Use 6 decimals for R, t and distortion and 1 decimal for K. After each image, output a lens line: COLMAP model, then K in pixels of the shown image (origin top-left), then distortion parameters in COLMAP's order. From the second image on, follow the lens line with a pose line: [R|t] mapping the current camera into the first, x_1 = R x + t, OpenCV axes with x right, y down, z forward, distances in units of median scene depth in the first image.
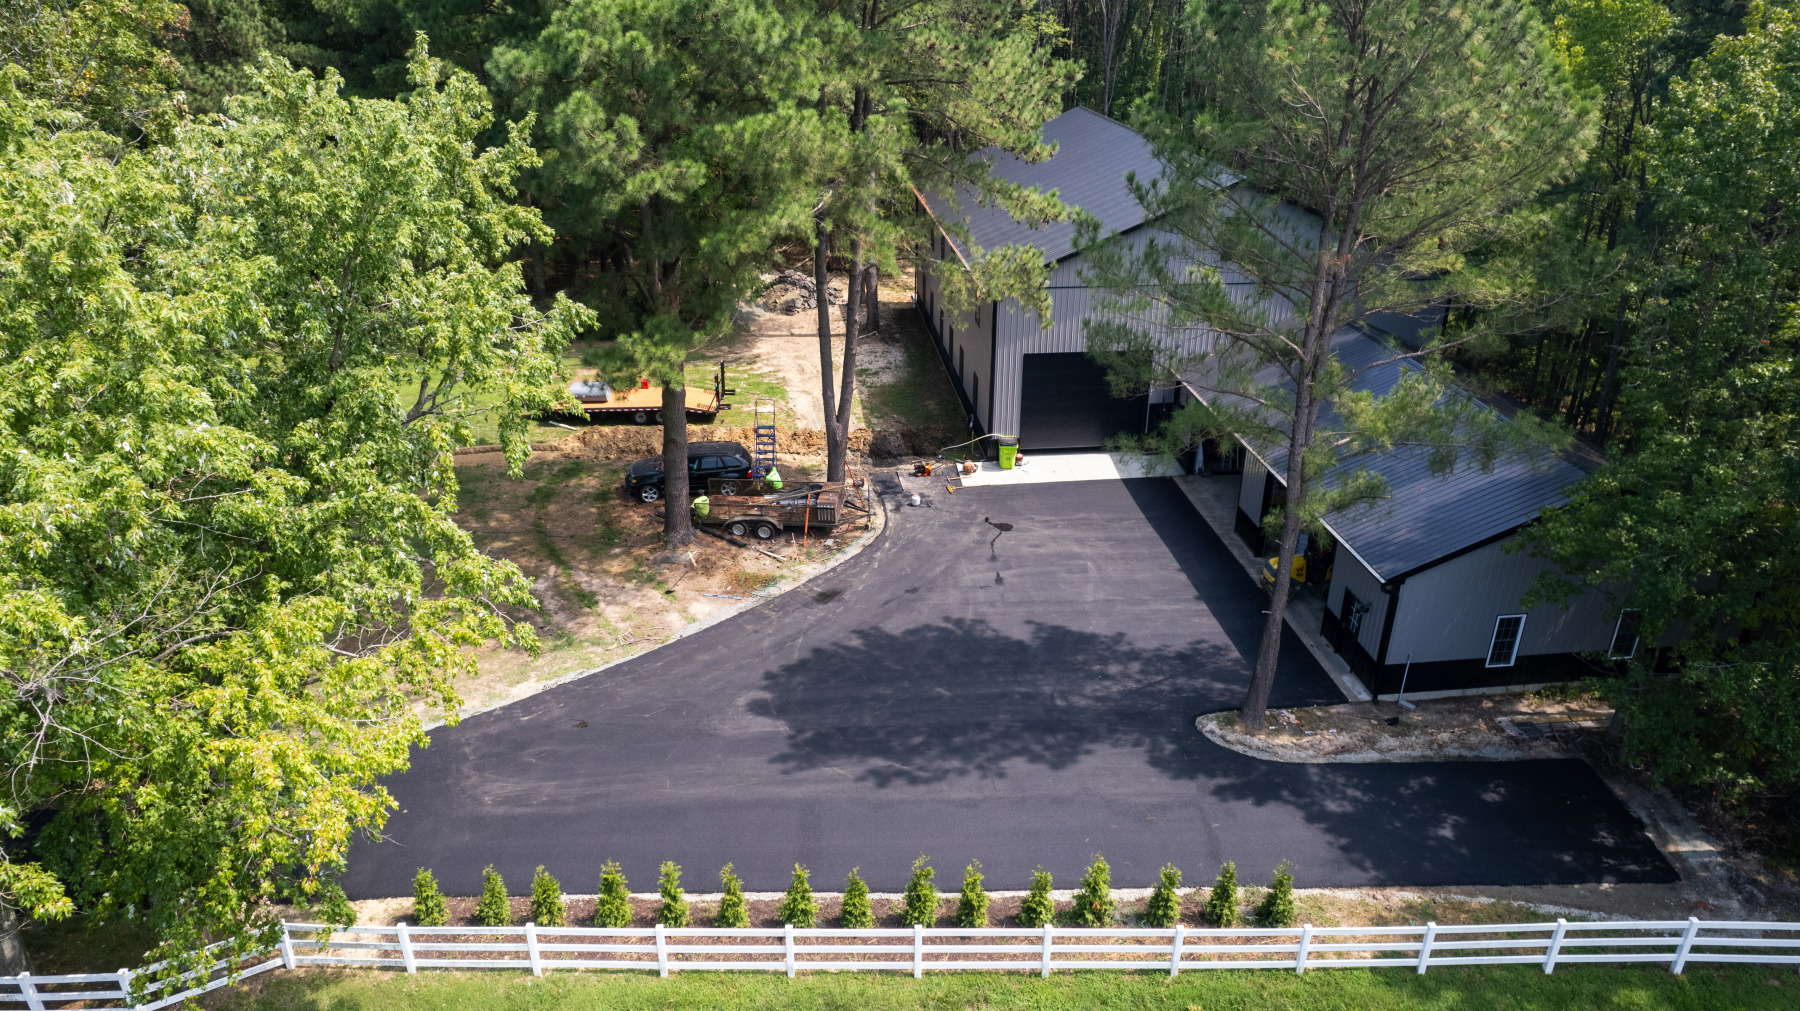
lens RADIAL K [[1147.9, 0, 900.3], [0, 1147.9, 500.4], [0, 0, 1]] dist [-0.072604, 0.064863]
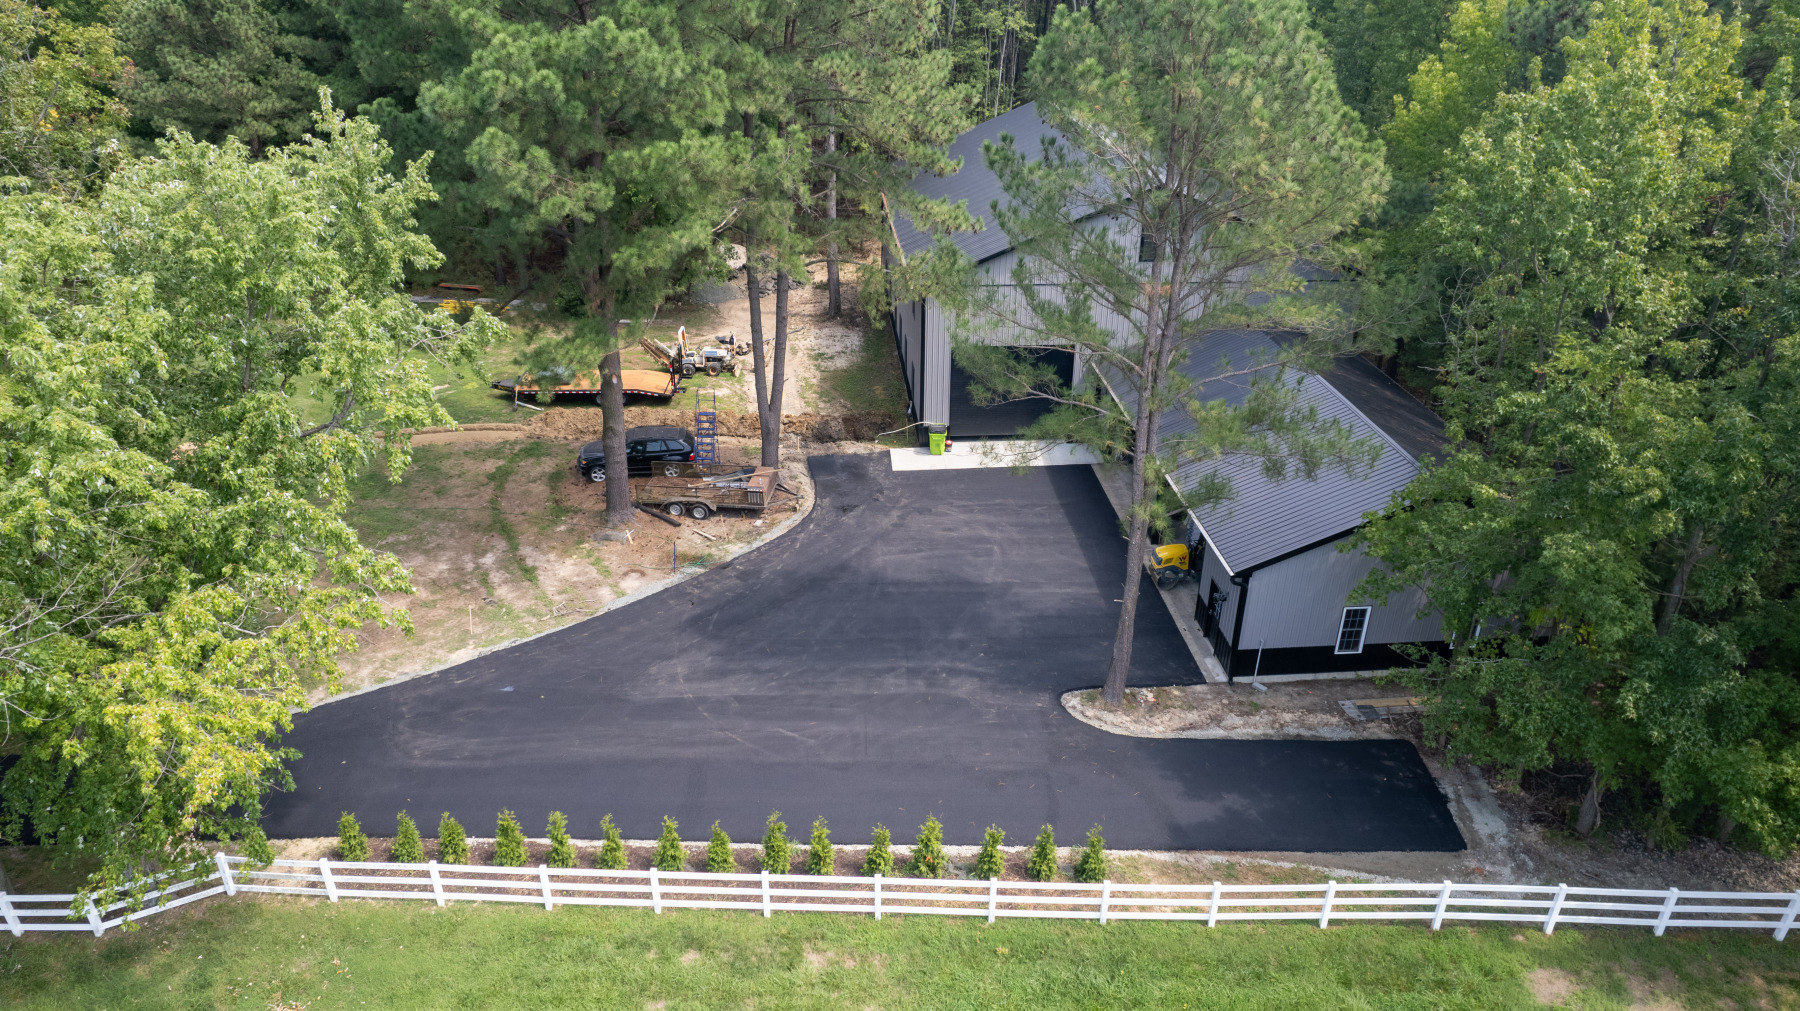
lens RADIAL K [[1147.9, 0, 908.9], [0, 1147.9, 498.0], [0, 0, 1]] dist [-0.072604, 0.064863]
pose [[0.999657, 0.016974, -0.019938, 0.155301], [-0.016309, 0.999321, 0.033054, -0.038478], [0.020486, -0.032717, 0.999255, -0.117643]]
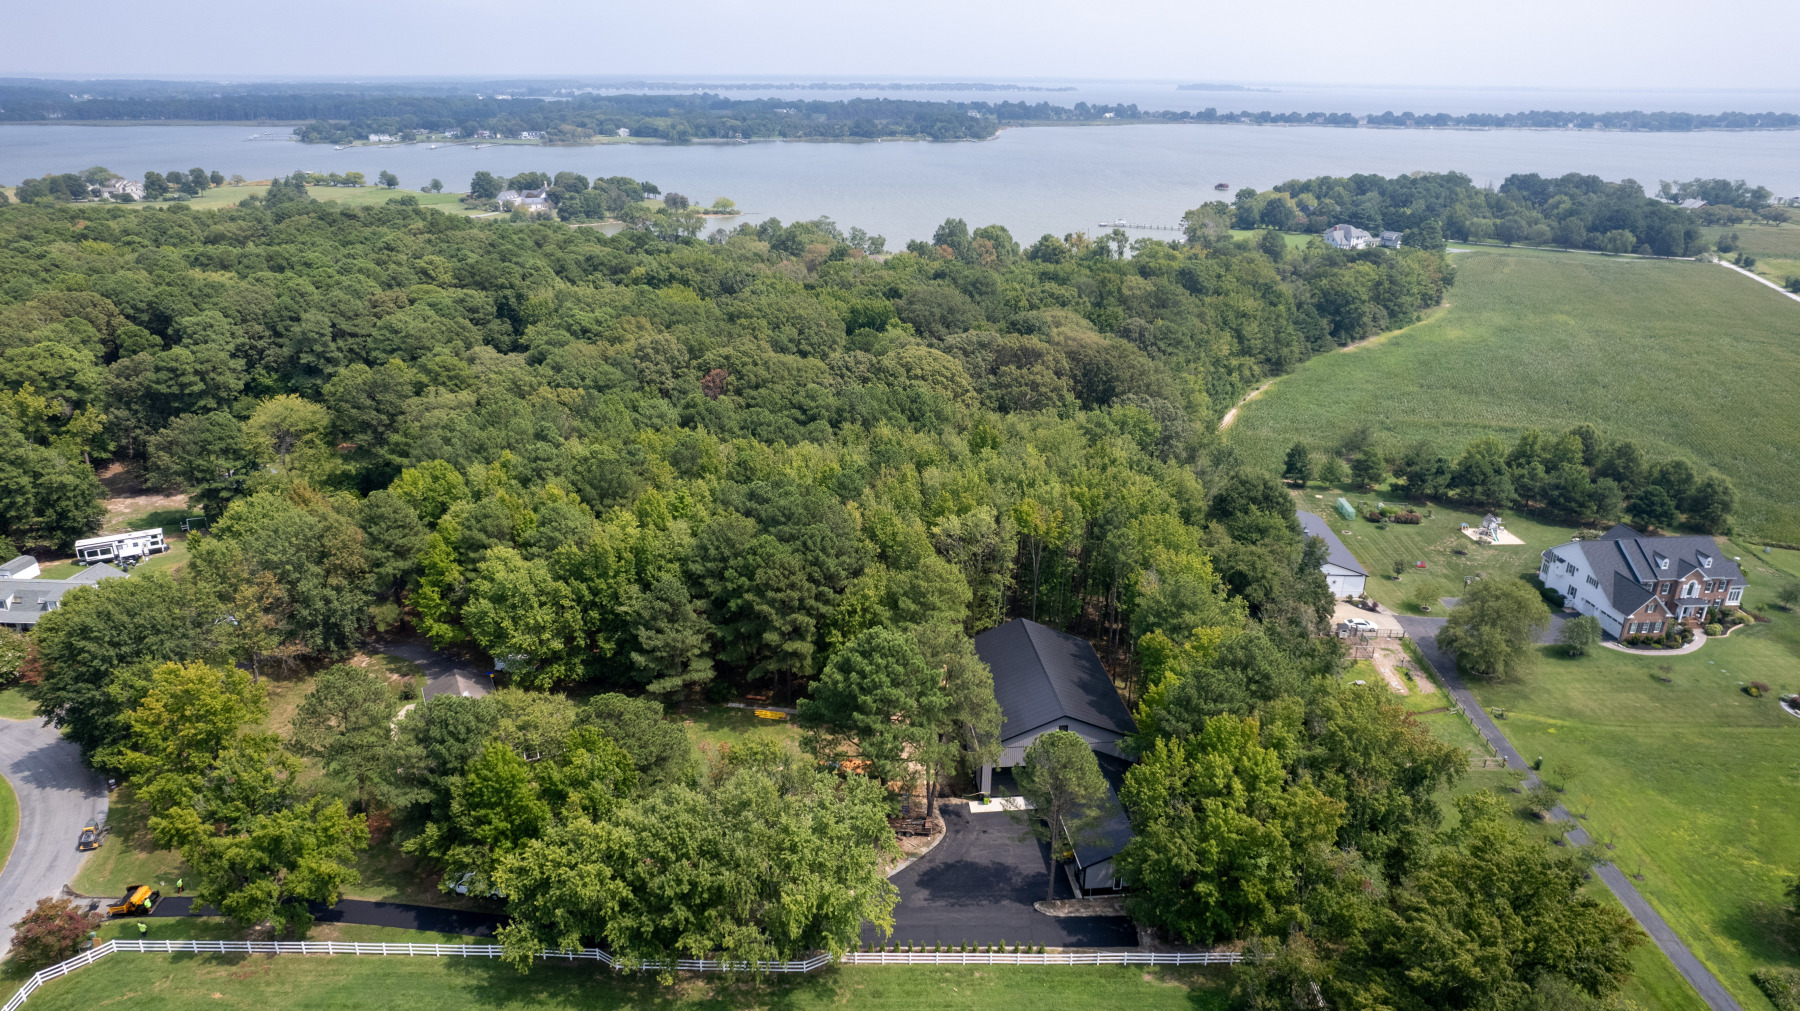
lens RADIAL K [[1147.9, 0, 906.4], [0, 1147.9, 502.3], [0, 0, 1]] dist [-0.072604, 0.064863]
pose [[0.999855, 0.013653, 0.010168, -0.267286], [-0.012900, 0.997410, -0.070763, -1.038042], [-0.011108, 0.070622, 0.997441, -3.442053]]
